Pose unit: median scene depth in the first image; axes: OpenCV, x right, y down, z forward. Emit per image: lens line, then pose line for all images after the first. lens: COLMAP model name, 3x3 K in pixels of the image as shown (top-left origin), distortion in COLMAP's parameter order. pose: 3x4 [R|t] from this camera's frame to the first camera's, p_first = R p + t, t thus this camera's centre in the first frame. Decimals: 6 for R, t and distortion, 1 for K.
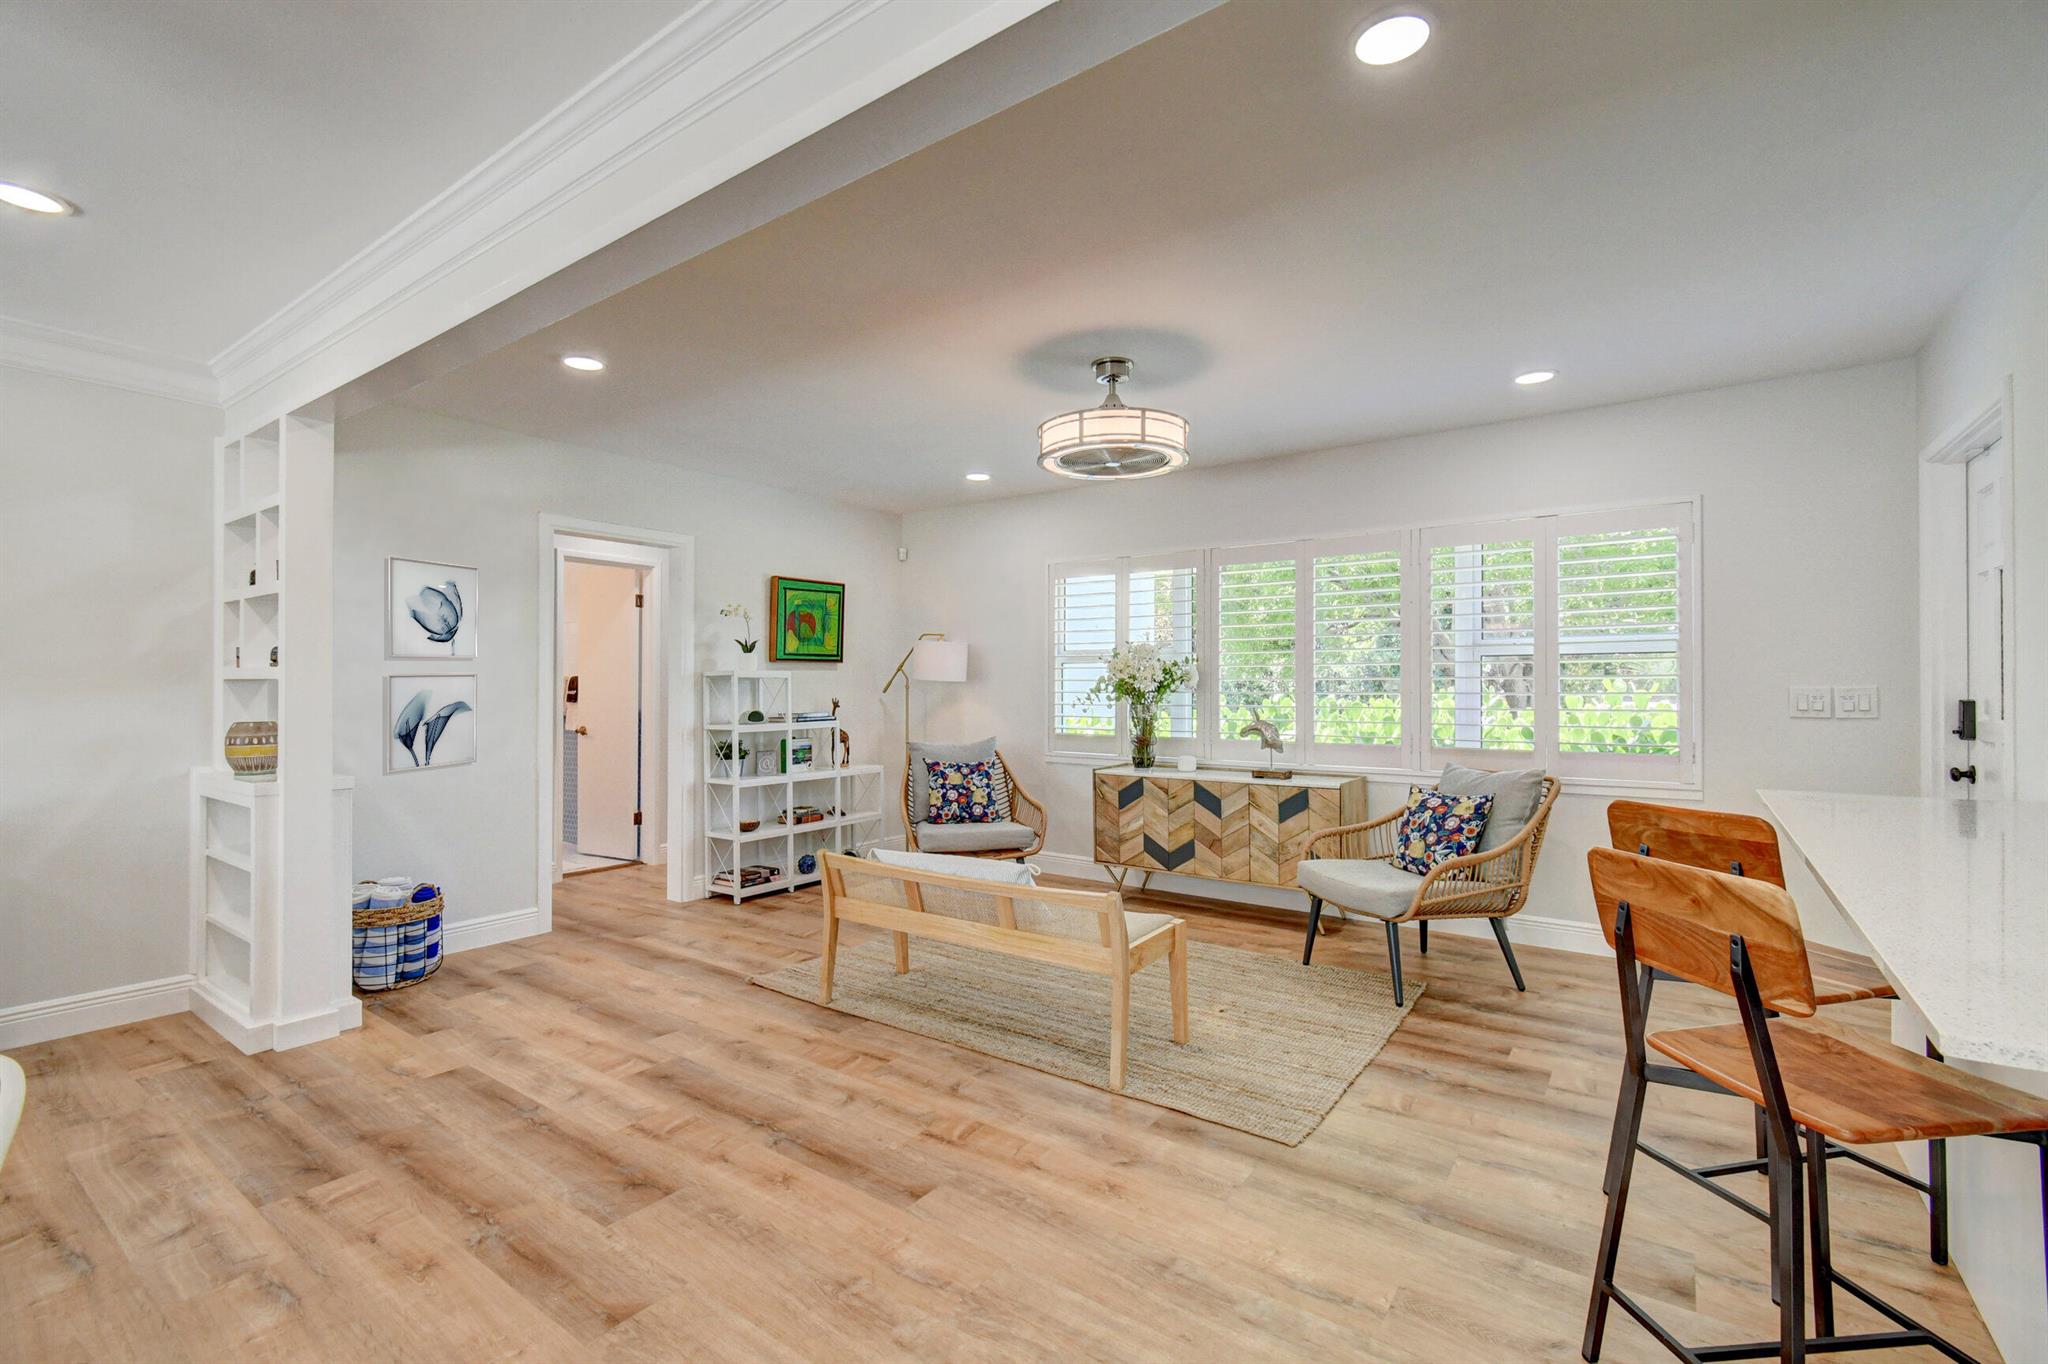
lens RADIAL K [[898.2, 0, 1003.3], [0, 898.2, 678.9], [0, 0, 1]] dist [0.003311, -0.002718]
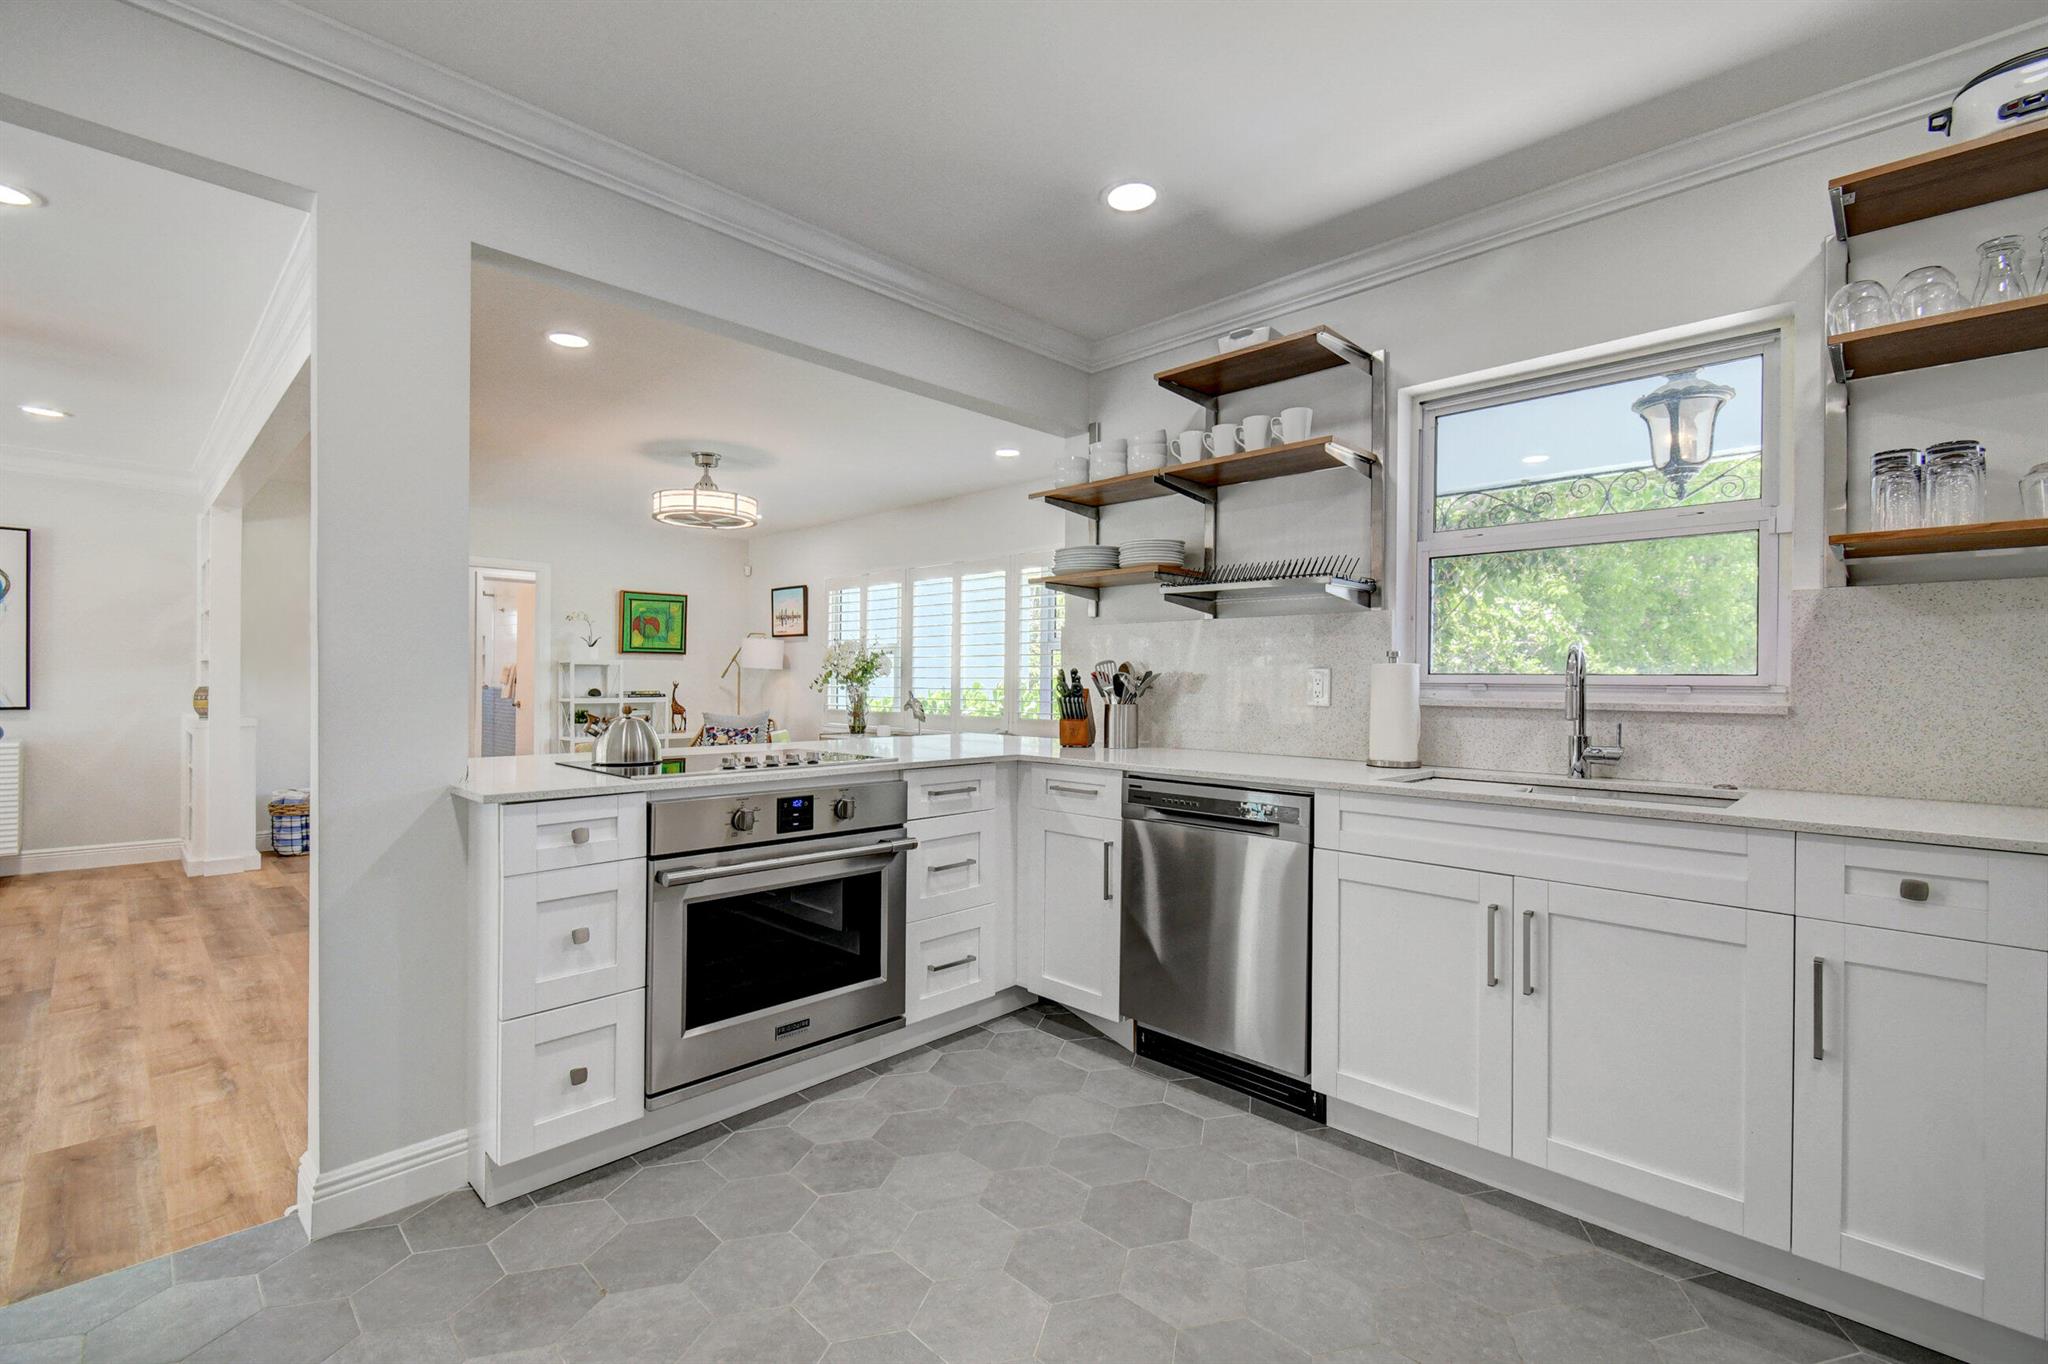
lens RADIAL K [[898.2, 0, 1015.0], [0, 898.2, 685.5], [0, 0, 1]] dist [0.003311, -0.002718]
pose [[0.991564, 0.006934, -0.129432, 0.567671], [-0.005578, 0.999926, 0.010838, 0.012609], [0.129498, -0.010025, 0.991529, -0.300442]]
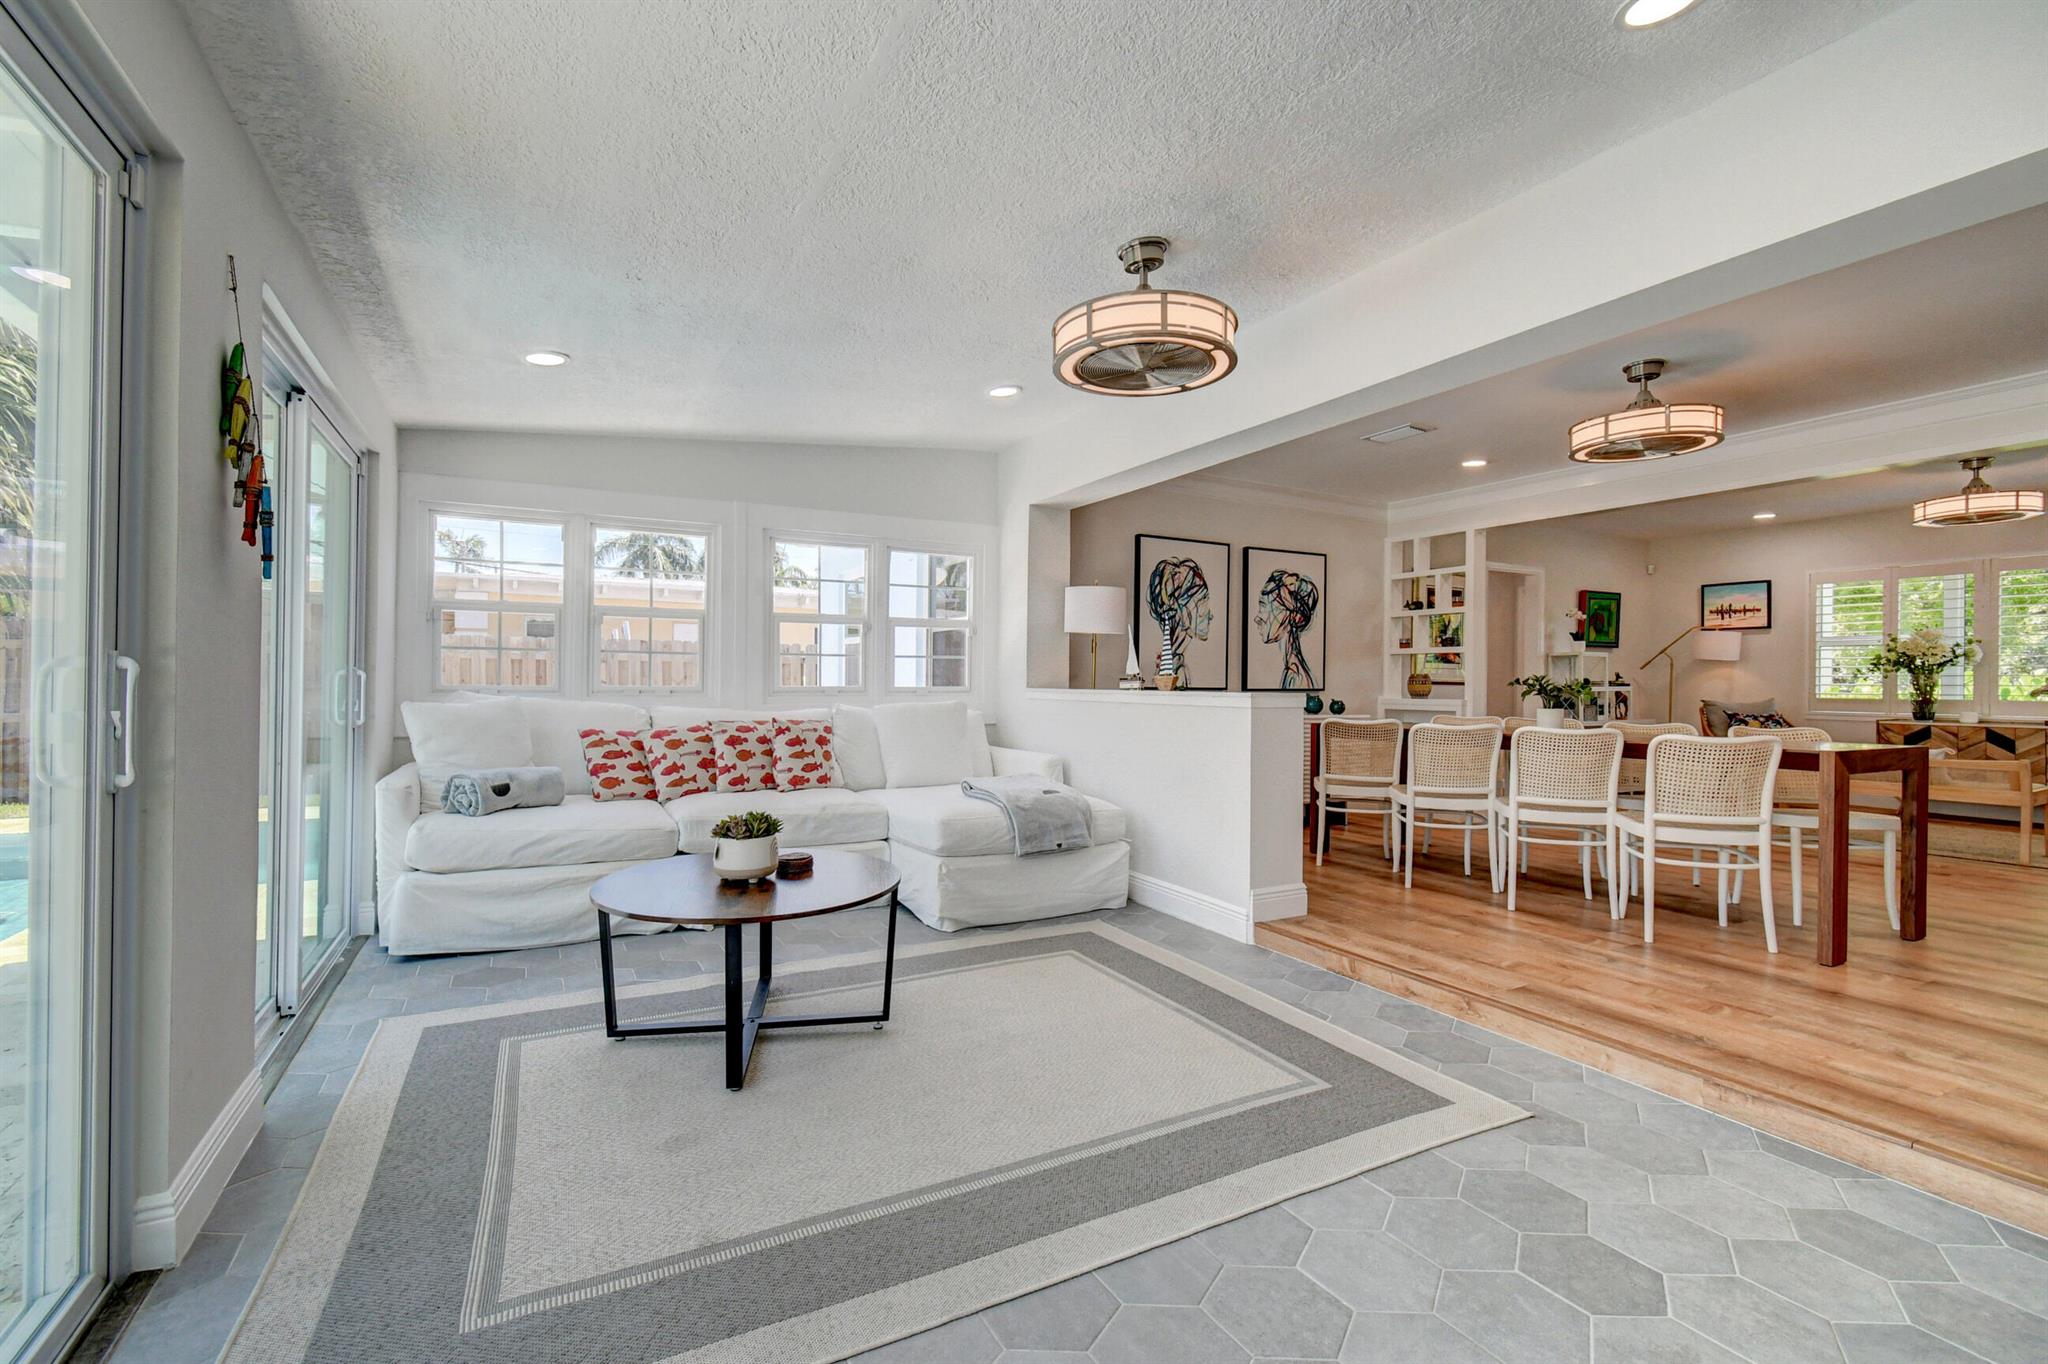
lens RADIAL K [[898.2, 0, 1009.6], [0, 898.2, 661.2], [0, 0, 1]] dist [0.003311, -0.002718]
pose [[0.906573, -0.004463, -0.422026, -0.546728], [-0.003850, 0.999815, -0.018845, 0.040782], [0.422032, 0.018710, 0.906388, -0.863924]]
